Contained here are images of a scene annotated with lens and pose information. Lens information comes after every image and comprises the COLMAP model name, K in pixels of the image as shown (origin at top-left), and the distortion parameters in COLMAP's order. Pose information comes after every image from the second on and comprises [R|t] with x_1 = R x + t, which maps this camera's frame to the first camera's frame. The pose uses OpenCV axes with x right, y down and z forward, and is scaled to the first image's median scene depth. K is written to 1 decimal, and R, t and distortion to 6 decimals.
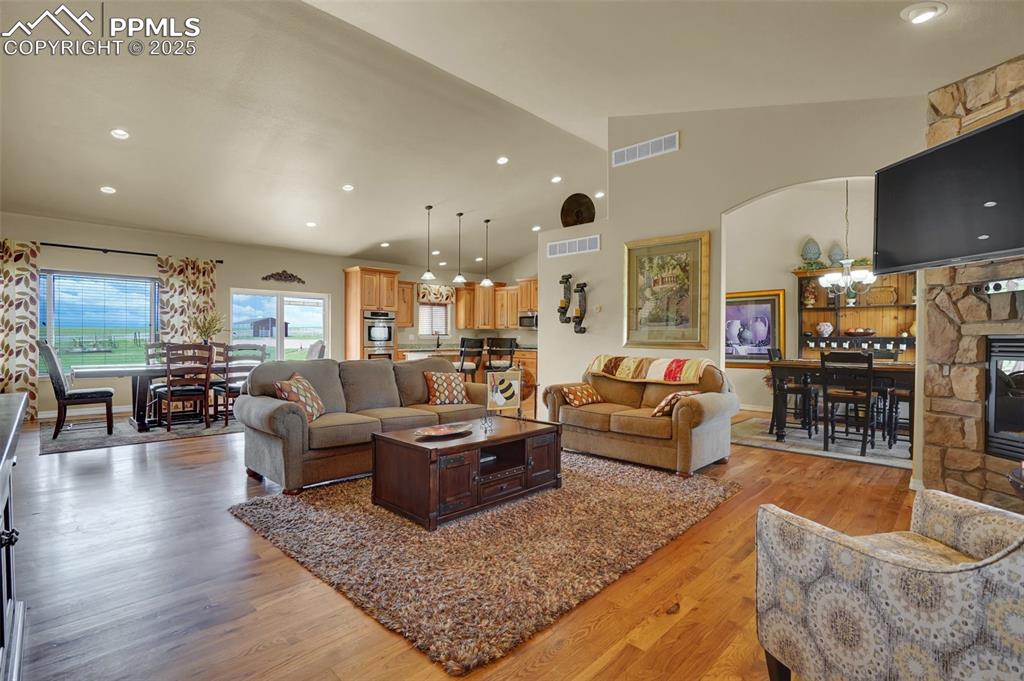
lens RADIAL K [[483.0, 0, 509.8], [0, 483.0, 343.5], [0, 0, 1]] dist [-0.061307, 0.024080]
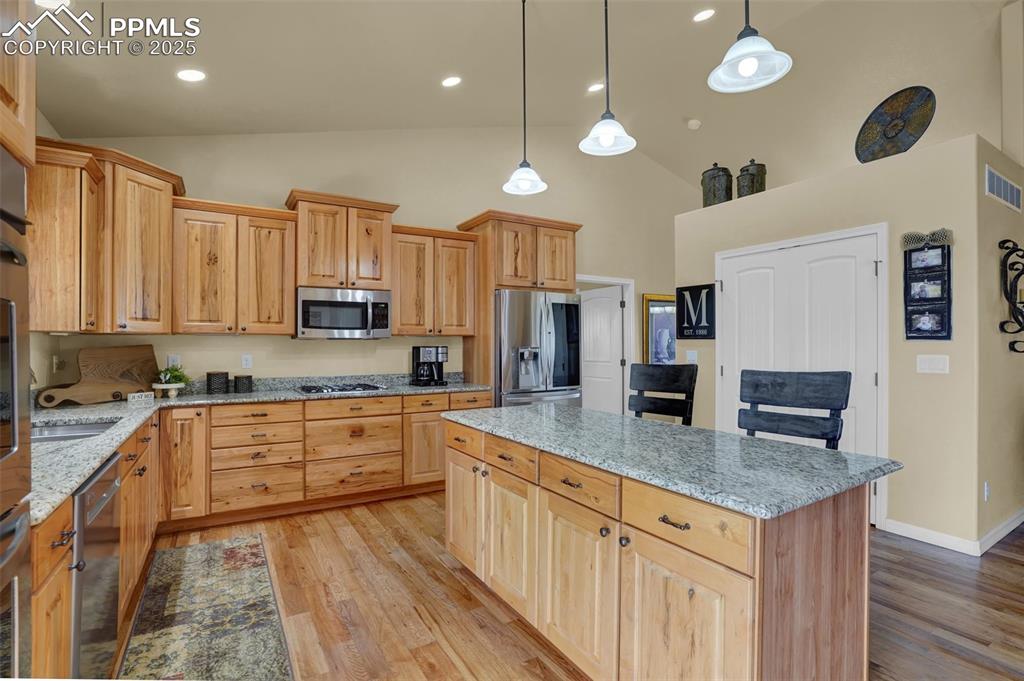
lens RADIAL K [[474.4, 0, 509.1], [0, 474.4, 348.4], [0, 0, 1]] dist [-0.064532, 0.022260]
pose [[0.247721, -0.016583, 0.968690, -0.488033], [0.016233, 0.999784, 0.012965, -0.040255], [-0.968695, 0.012513, 0.247936, 1.385590]]
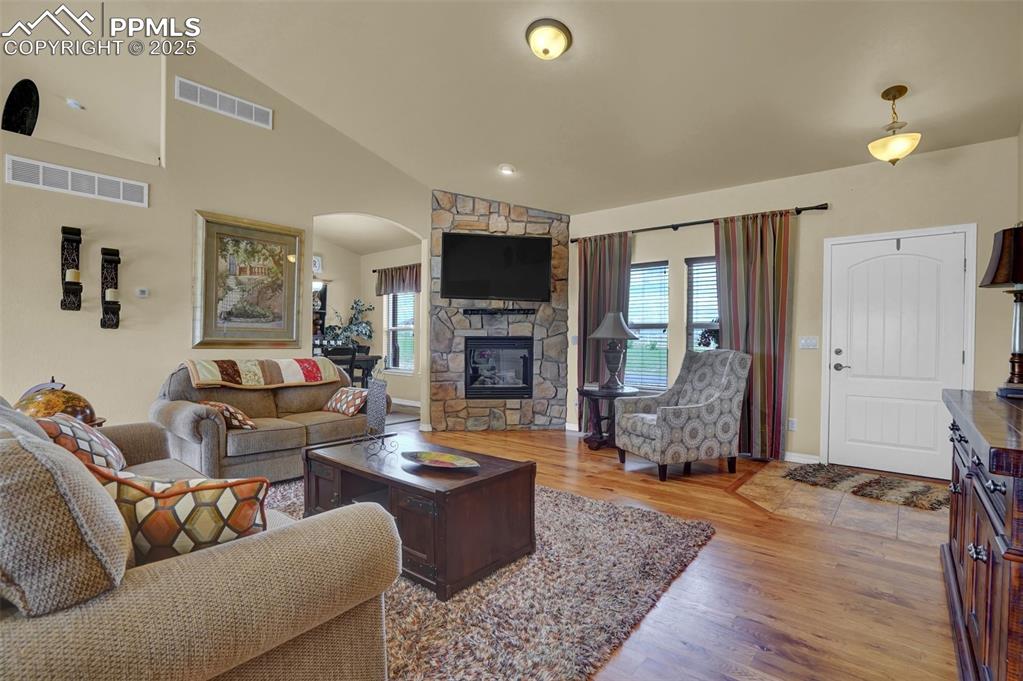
lens RADIAL K [[482.6, 0, 509.3], [0, 482.6, 343.5], [0, 0, 1]] dist [-0.061307, 0.024080]
pose [[-0.078985, -0.016073, 0.996746, -0.486578], [0.000523, 0.999869, 0.016164, -0.010198], [-0.996876, 0.001798, -0.078966, 0.508498]]
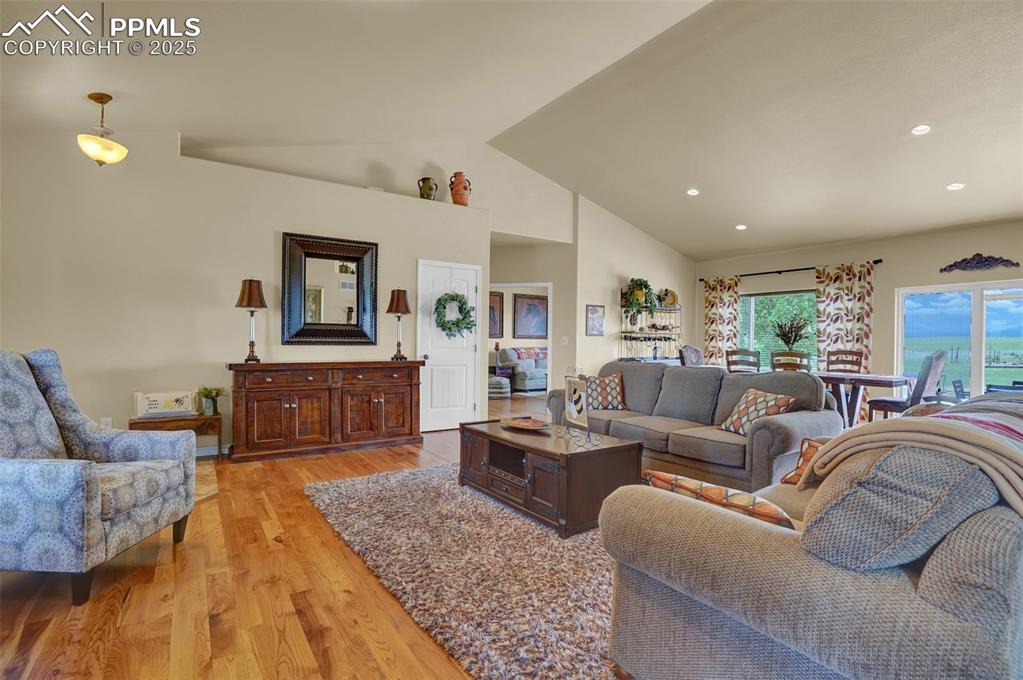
lens RADIAL K [[482.6, 0, 509.3], [0, 482.6, 343.0], [0, 0, 1]] dist [-0.061307, 0.024080]
pose [[-0.188410, -0.004224, -0.982081, 0.510399], [-0.023005, 0.999735, 0.000114, -0.002225], [0.981821, 0.022614, -0.188457, 0.625641]]
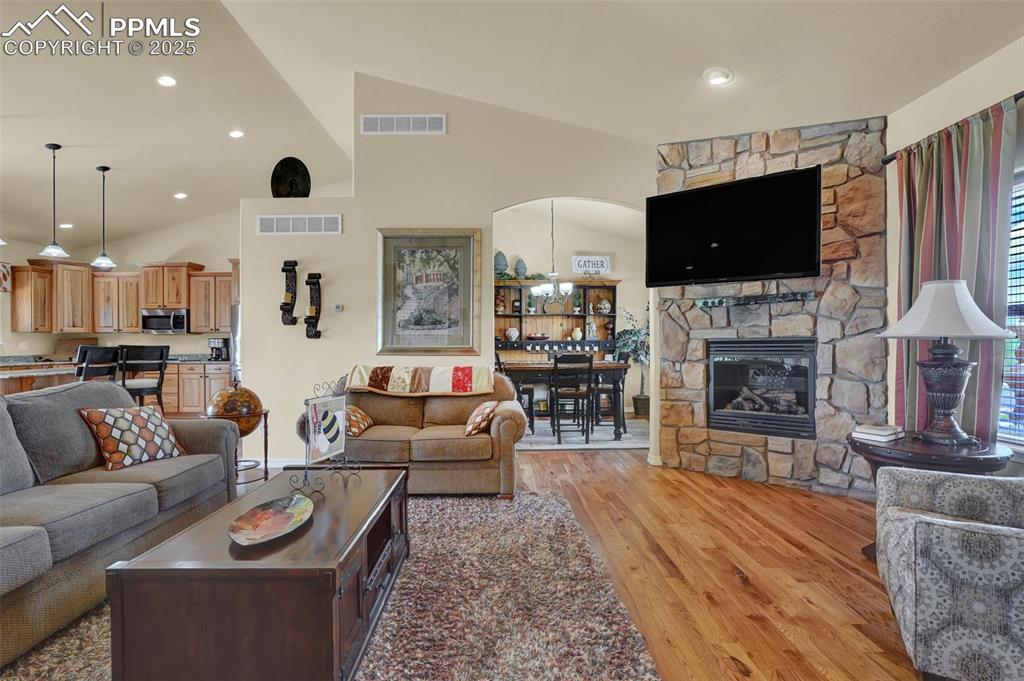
lens RADIAL K [[483.0, 0, 509.8], [0, 483.0, 343.5], [0, 0, 1]] dist [-0.061307, 0.024080]
pose [[0.698126, -0.009976, 0.715905, -0.175442], [0.017489, 0.999842, -0.003122, -0.004777], [-0.715761, 0.014700, 0.698191, 0.235161]]
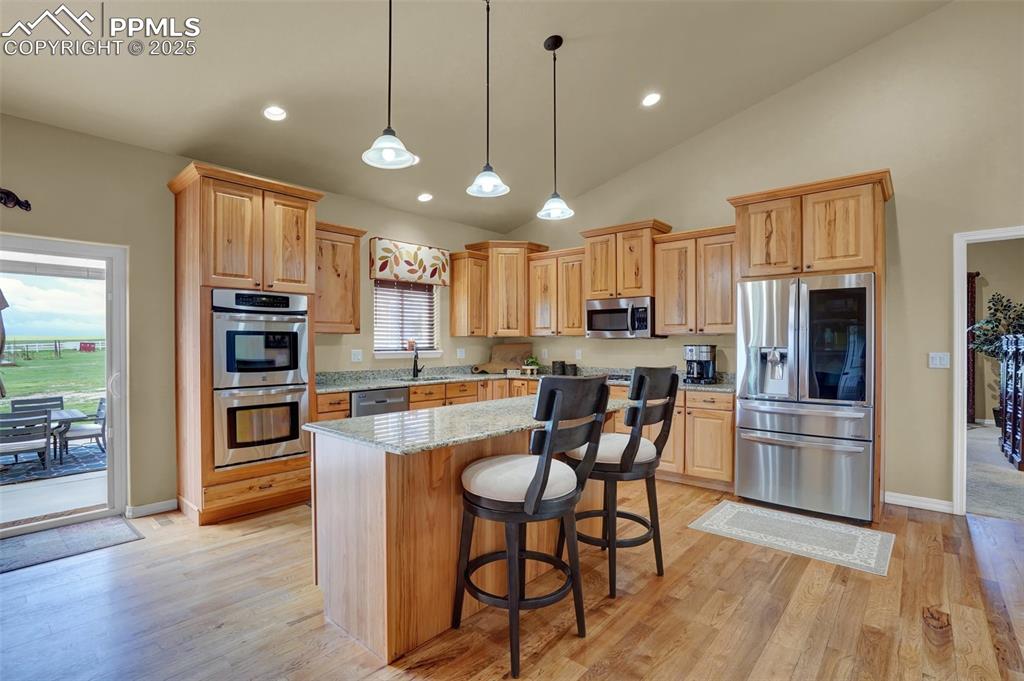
lens RADIAL K [[483.0, 0, 509.8], [0, 483.0, 343.5], [0, 0, 1]] dist [-0.061307, 0.024080]
pose [[0.998010, -0.007532, 0.062604, -0.156059], [0.008210, 0.999910, -0.010586, -0.032800], [-0.062519, 0.011079, 0.997982, 0.952930]]
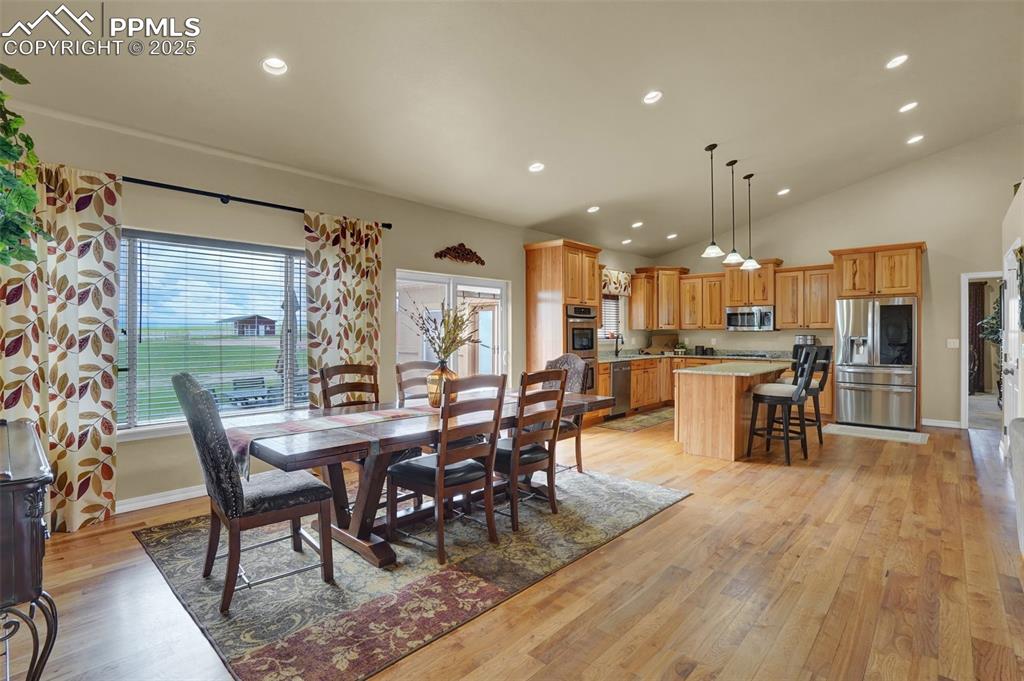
lens RADIAL K [[486.2, 0, 507.4], [0, 486.2, 333.3], [0, 0, 1]] dist [-0.065315, 0.024715]
pose [[0.999454, -0.007866, 0.032099, -0.620262], [0.008242, 0.999899, -0.011612, -0.032910], [-0.032004, 0.011870, 0.999417, 0.481375]]
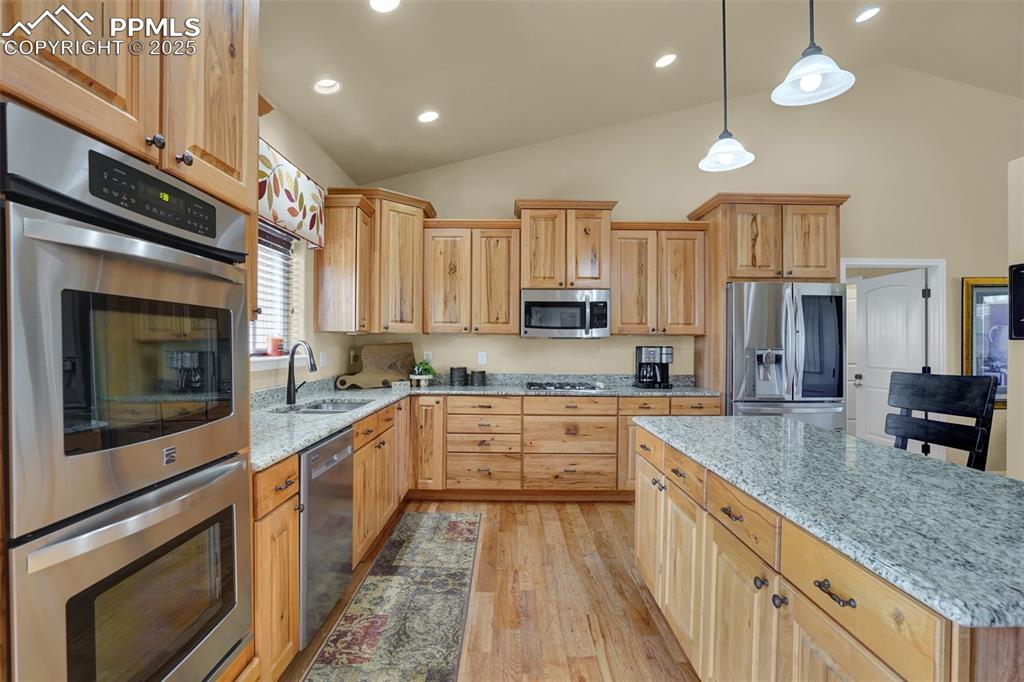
lens RADIAL K [[483.0, 0, 509.8], [0, 483.0, 344.0], [0, 0, 1]] dist [-0.061307, 0.024080]
pose [[0.710504, -0.003963, 0.703682, -0.450851], [0.008405, 0.999961, -0.002854, -0.039077], [-0.703643, 0.007942, 0.710509, 1.335378]]
